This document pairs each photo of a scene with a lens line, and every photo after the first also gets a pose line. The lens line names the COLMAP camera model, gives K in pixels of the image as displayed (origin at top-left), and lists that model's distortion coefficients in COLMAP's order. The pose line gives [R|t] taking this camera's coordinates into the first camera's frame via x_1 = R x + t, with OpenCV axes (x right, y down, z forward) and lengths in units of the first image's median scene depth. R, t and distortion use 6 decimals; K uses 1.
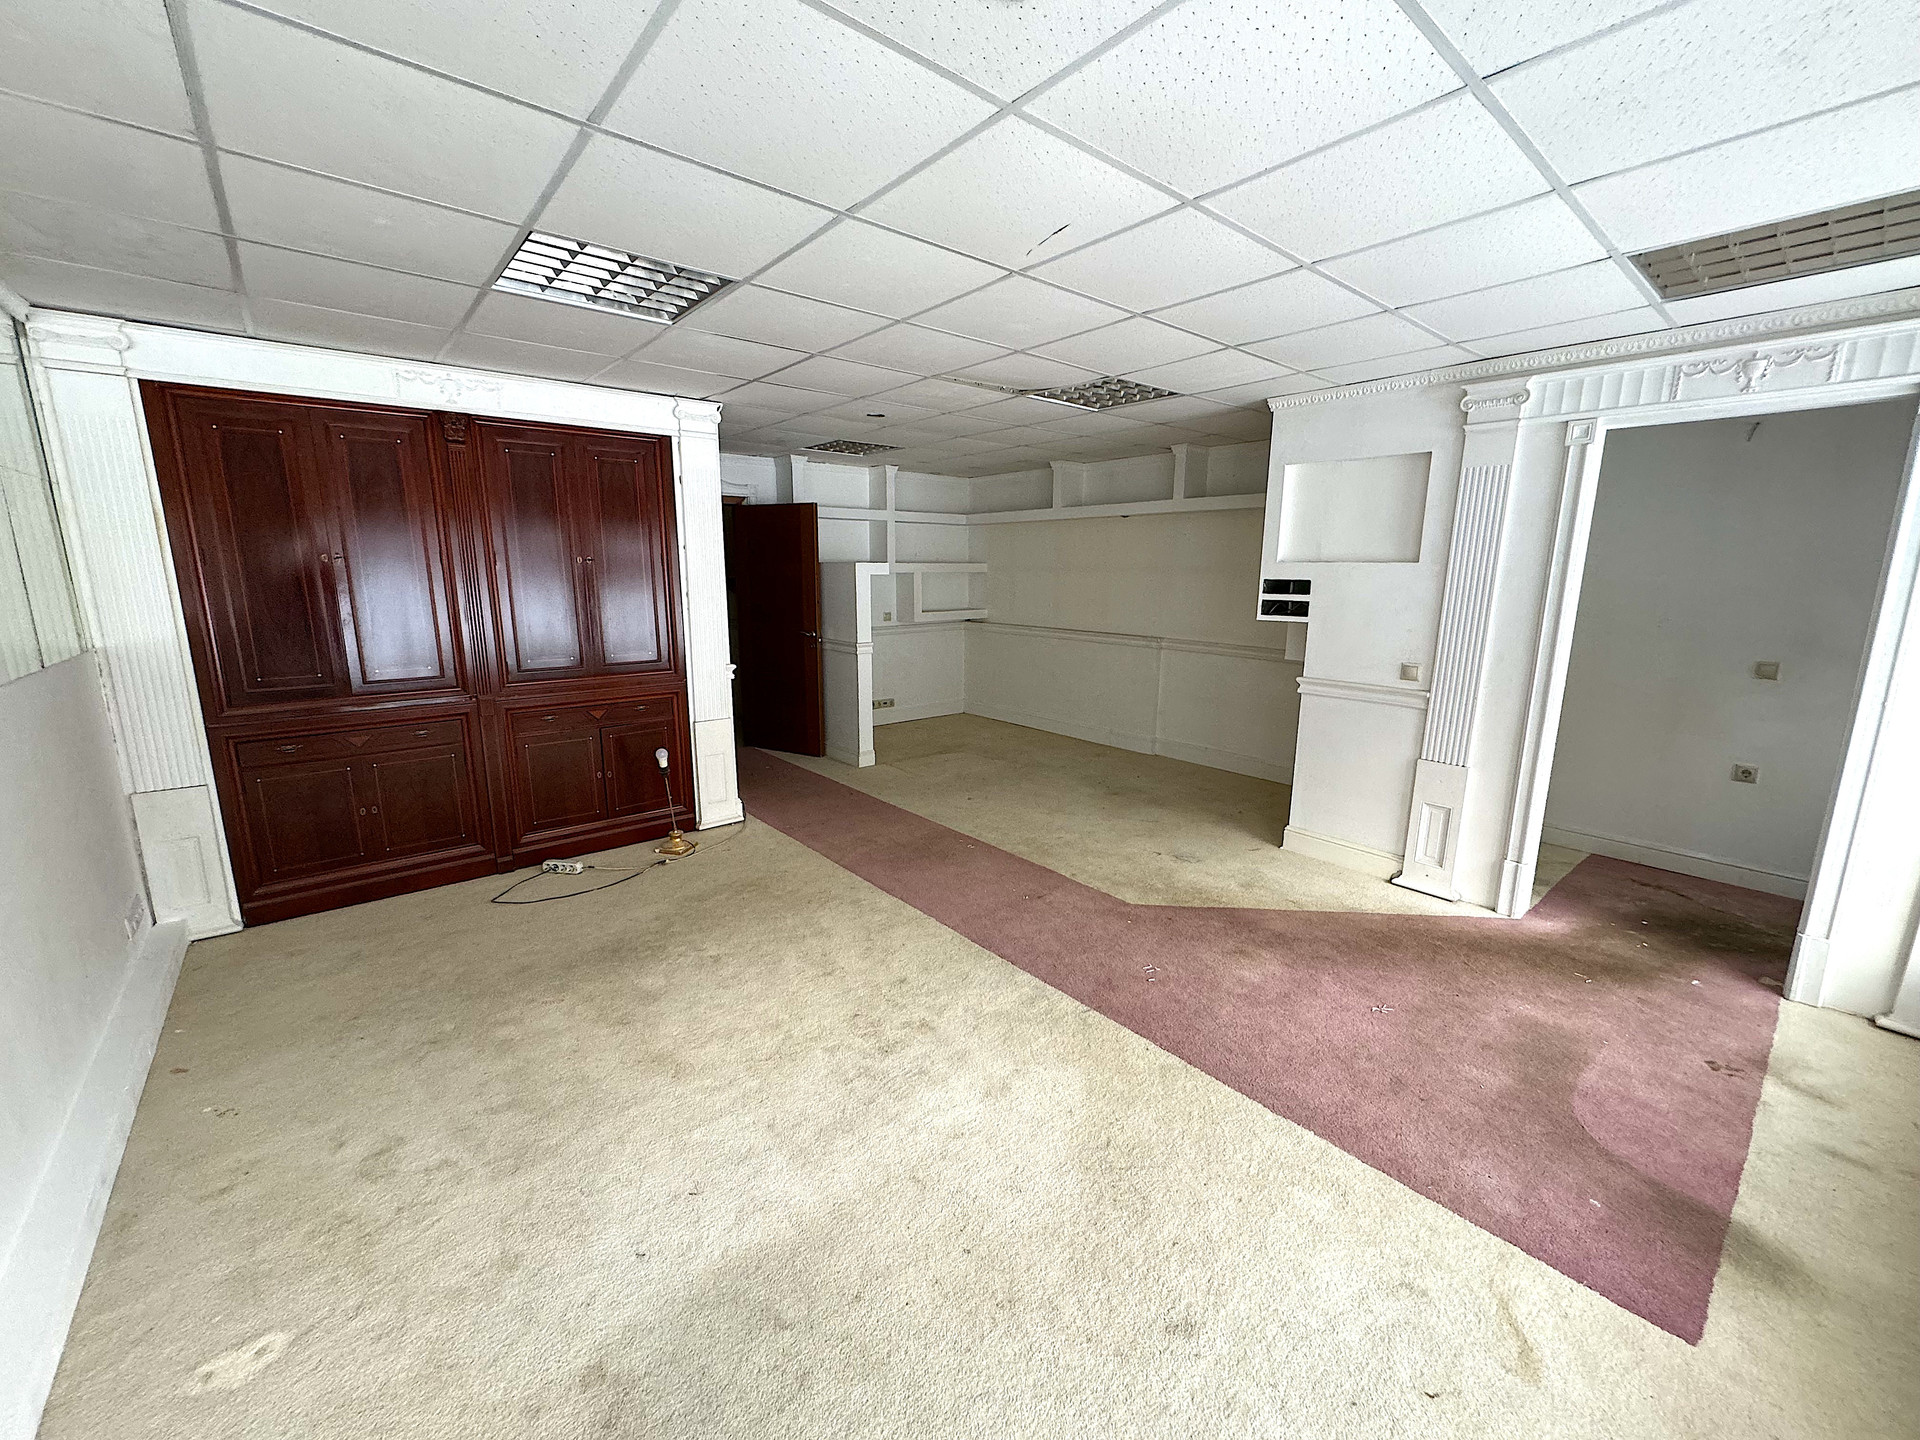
lens RADIAL K [[763.6, 0, 965.4], [0, 763.6, 714.4], [0, 0, 1]] dist [-0.000801, -0.000306]
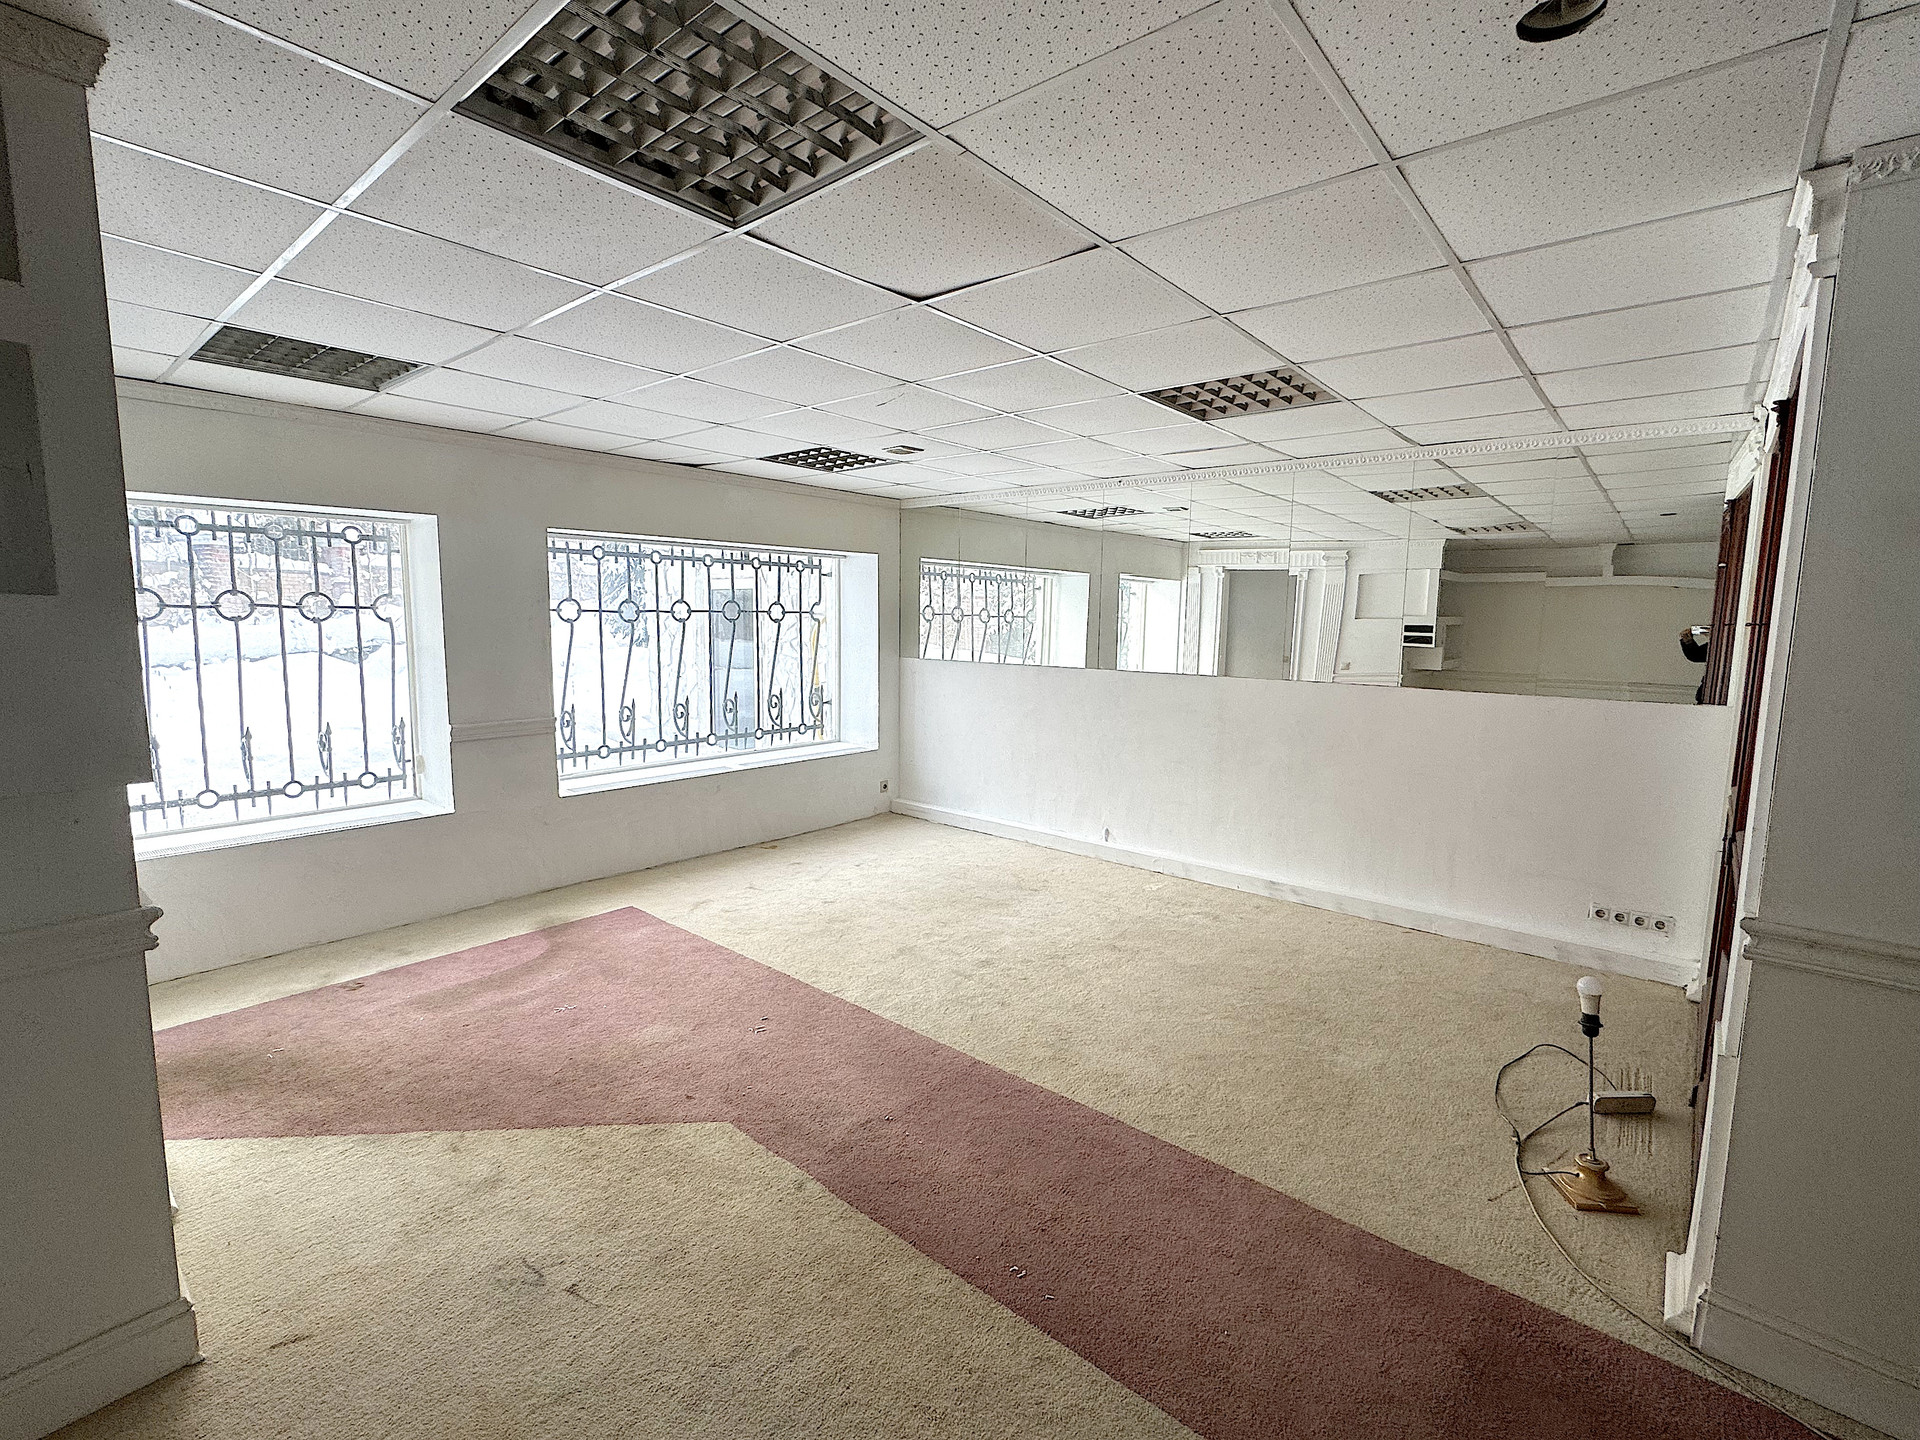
lens RADIAL K [[825.1, 0, 960.0], [0, 825.1, 720.0], [0, 0, 1]] dist [0.012485, -0.000055]
pose [[-0.986101, 0.003278, -0.166113, 0.213048], [-0.047964, 0.951621, 0.303507, -0.475205], [0.159072, 0.307256, -0.938238, 2.479403]]
